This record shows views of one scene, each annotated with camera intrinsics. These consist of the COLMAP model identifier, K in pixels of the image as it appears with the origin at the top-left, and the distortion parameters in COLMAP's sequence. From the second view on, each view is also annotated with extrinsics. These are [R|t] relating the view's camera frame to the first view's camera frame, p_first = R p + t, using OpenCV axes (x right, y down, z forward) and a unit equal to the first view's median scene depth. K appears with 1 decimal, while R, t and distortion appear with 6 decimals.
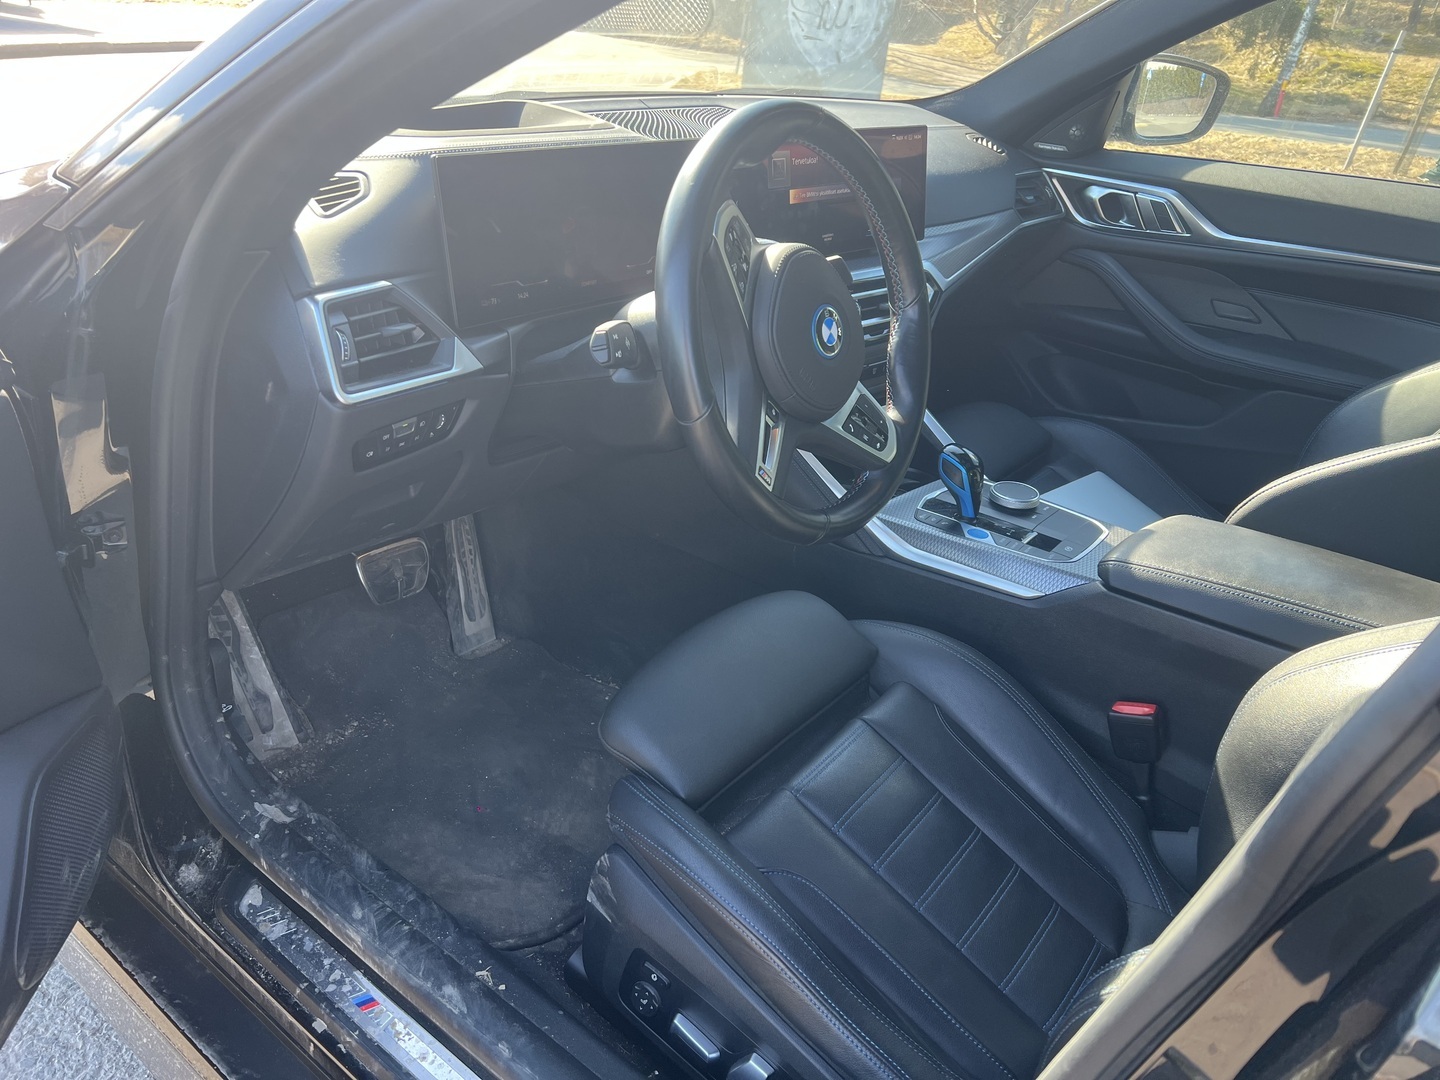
lens RADIAL K [[1074.2, 0, 718.8], [0, 1074.2, 540.5], [0, 0, 1]] dist [0.037627, -0.037095]
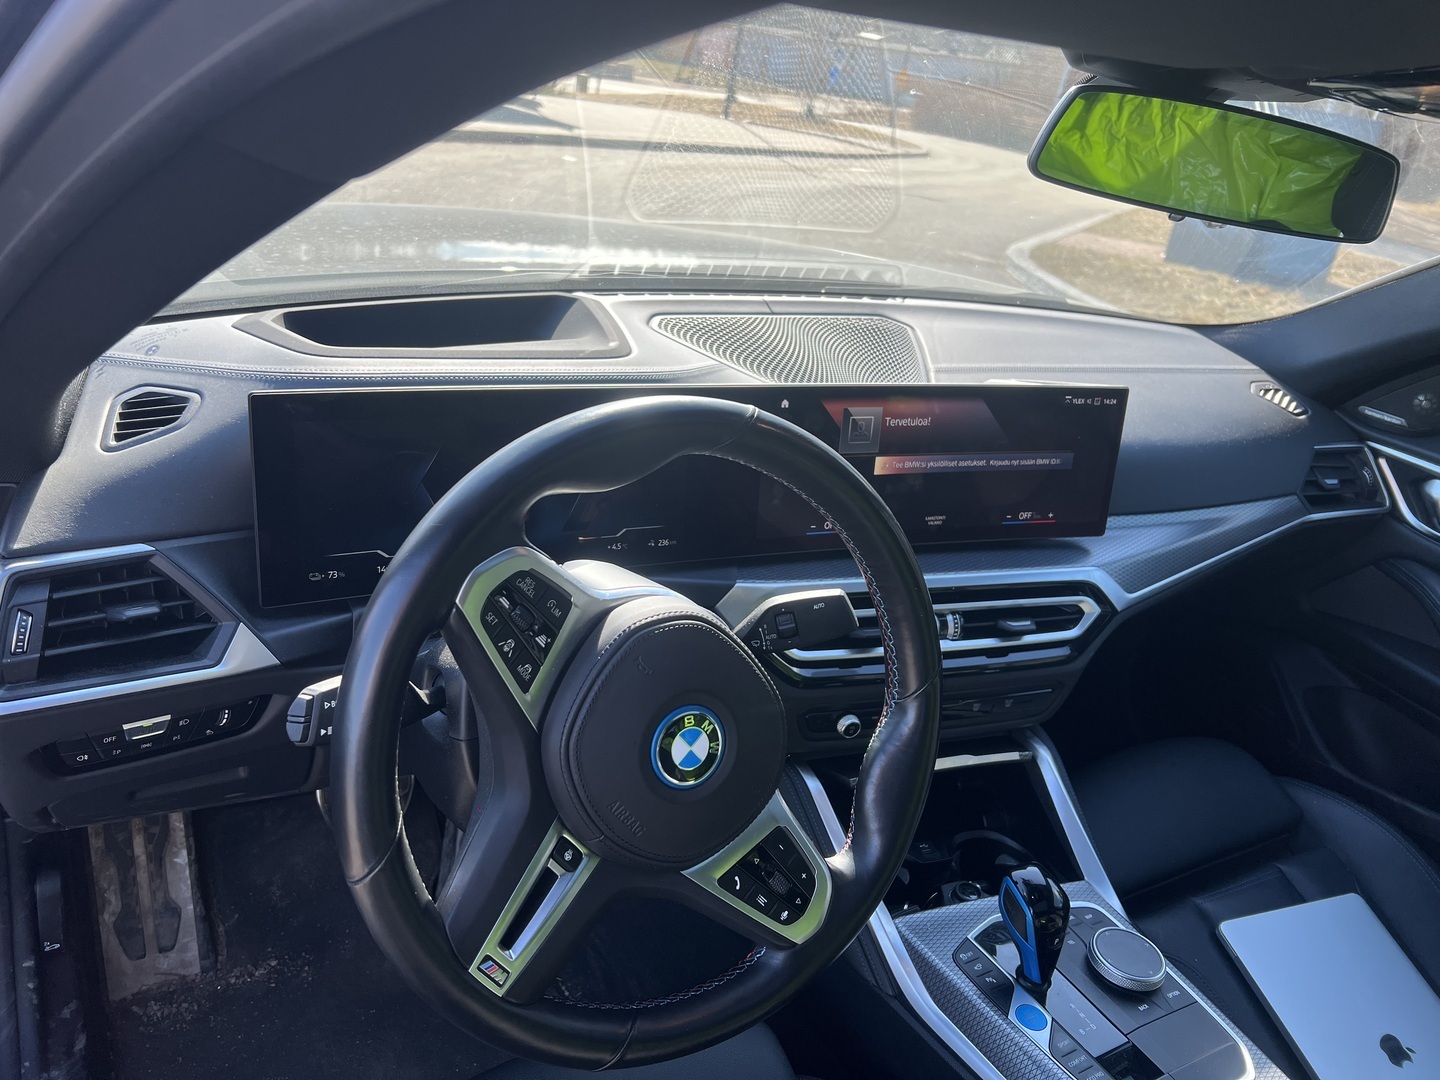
lens RADIAL K [[1074.2, 0, 724.8], [0, 1074.2, 545.2], [0, 0, 1]] dist [0.037627, -0.037095]
pose [[0.923551, 0.201840, -0.326058, 0.212515], [-0.229722, 0.972023, -0.048971, -0.198384], [0.307051, 0.120130, 0.944081, 0.271671]]
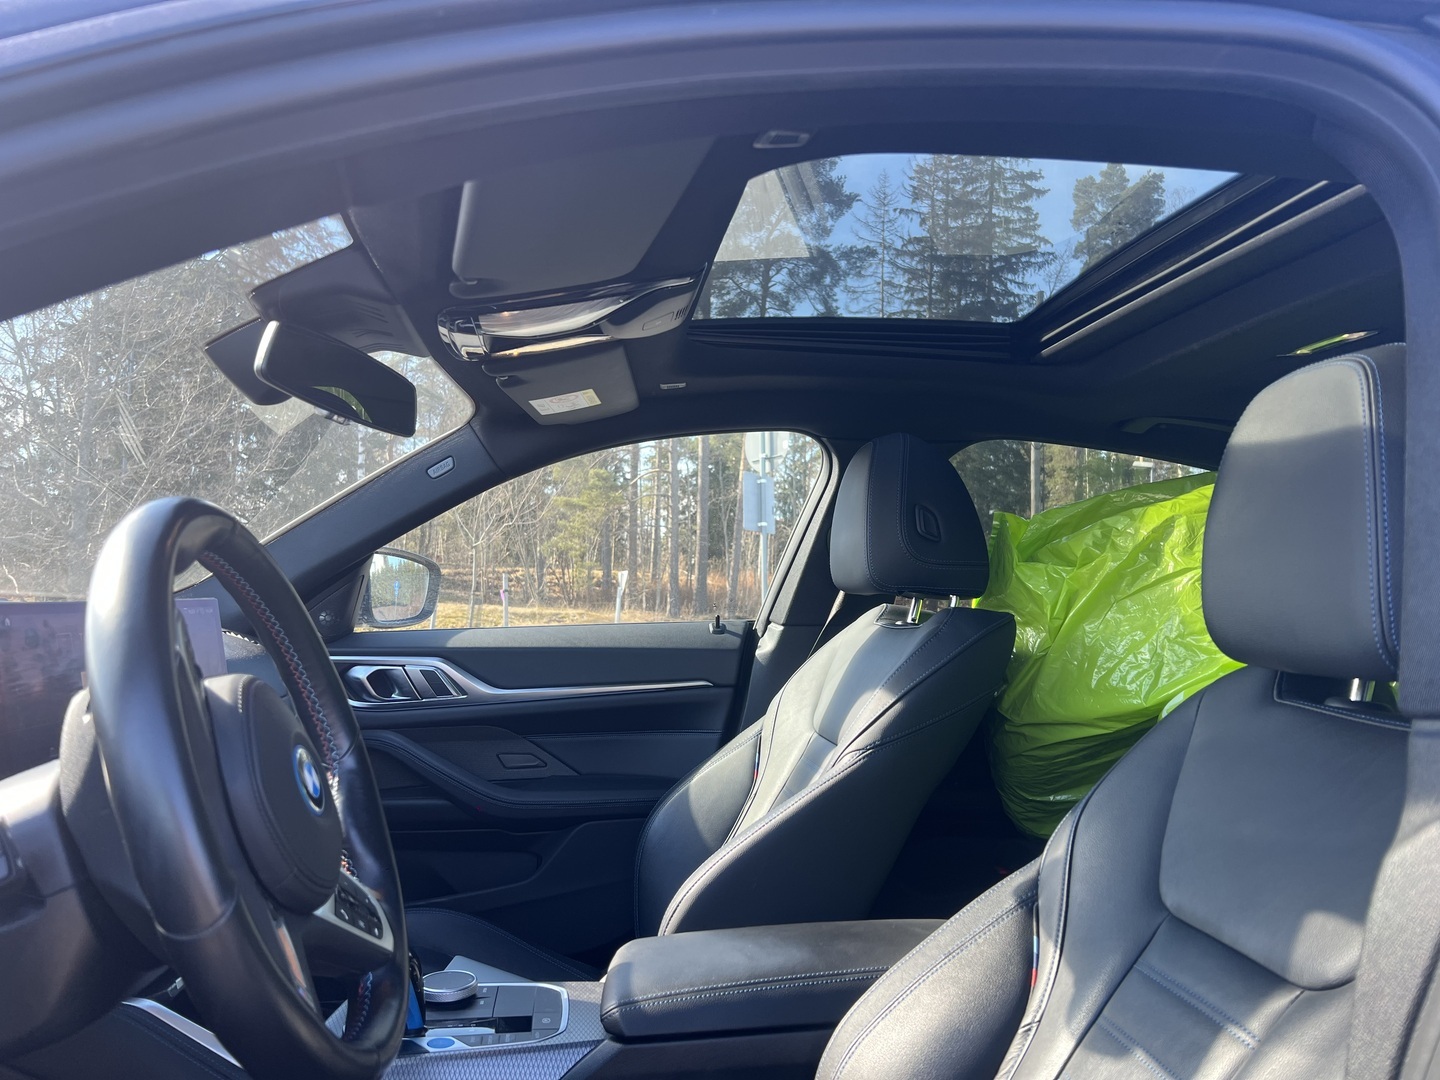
lens RADIAL K [[1074.2, 0, 716.3], [0, 1074.2, 534.9], [0, 0, 1]] dist [0.037627, -0.037095]
pose [[0.721162, -0.039356, 0.691647, -0.136590], [0.358354, 0.875626, -0.323822, -0.003088], [-0.592880, 0.481383, 0.645572, 0.199193]]
